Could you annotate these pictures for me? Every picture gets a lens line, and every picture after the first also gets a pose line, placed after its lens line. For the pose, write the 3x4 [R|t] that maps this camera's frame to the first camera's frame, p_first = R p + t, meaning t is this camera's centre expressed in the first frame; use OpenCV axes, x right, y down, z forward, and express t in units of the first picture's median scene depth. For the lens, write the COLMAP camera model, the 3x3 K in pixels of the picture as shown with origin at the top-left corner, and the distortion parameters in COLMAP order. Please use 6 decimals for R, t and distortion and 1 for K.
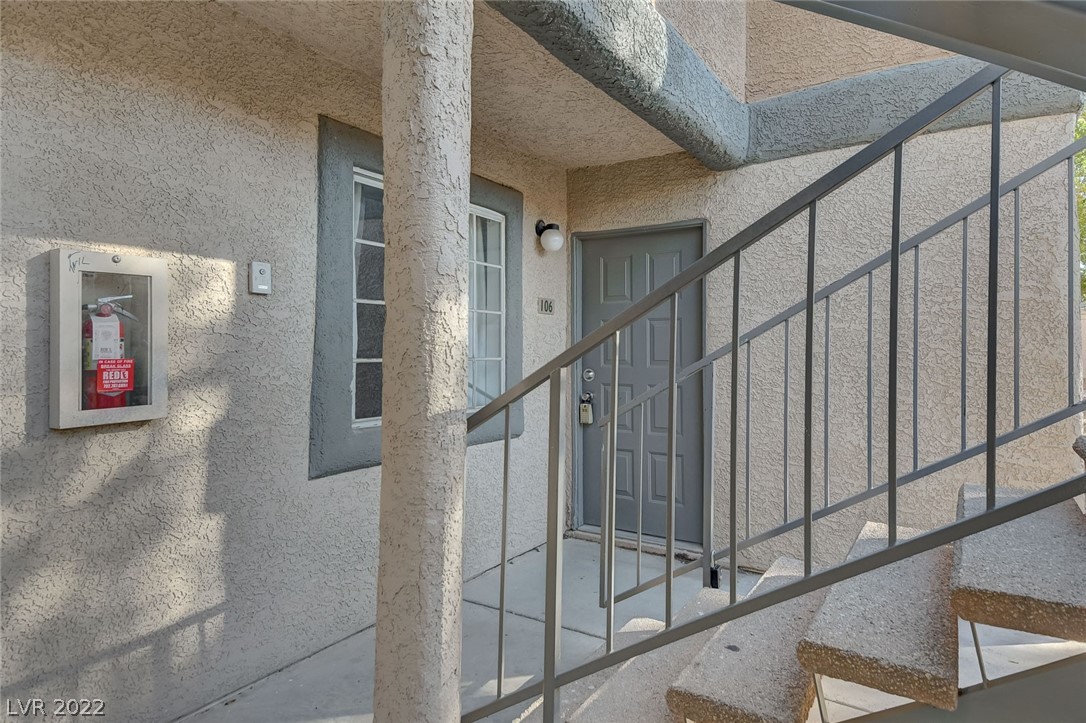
lens RADIAL K [[613.4, 0, 542.1], [0, 613.4, 353.4], [0, 0, 1]] dist [0.006348, 0.004745]
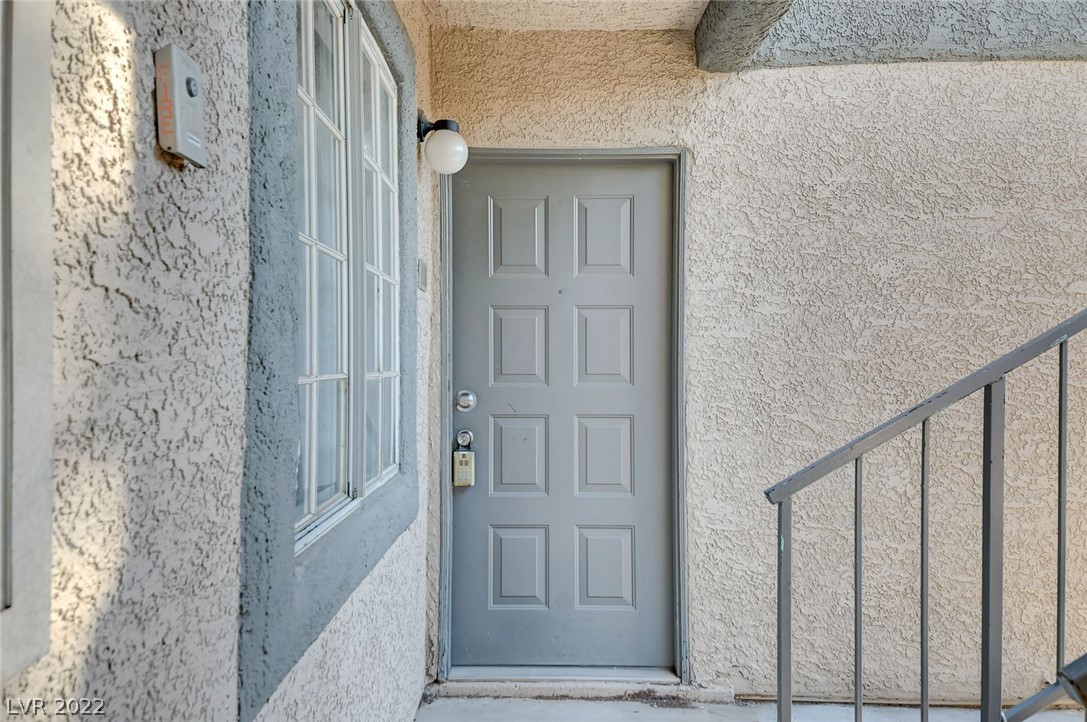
lens RADIAL K [[849.9, 0, 539.6], [0, 849.9, 367.0], [0, 0, 1]] dist [0.100693, -0.037120]
pose [[0.854108, -0.004007, 0.520080, -0.329342], [0.002157, 0.999989, 0.004163, 0.000575], [-0.520091, -0.002433, 0.854107, 0.346036]]
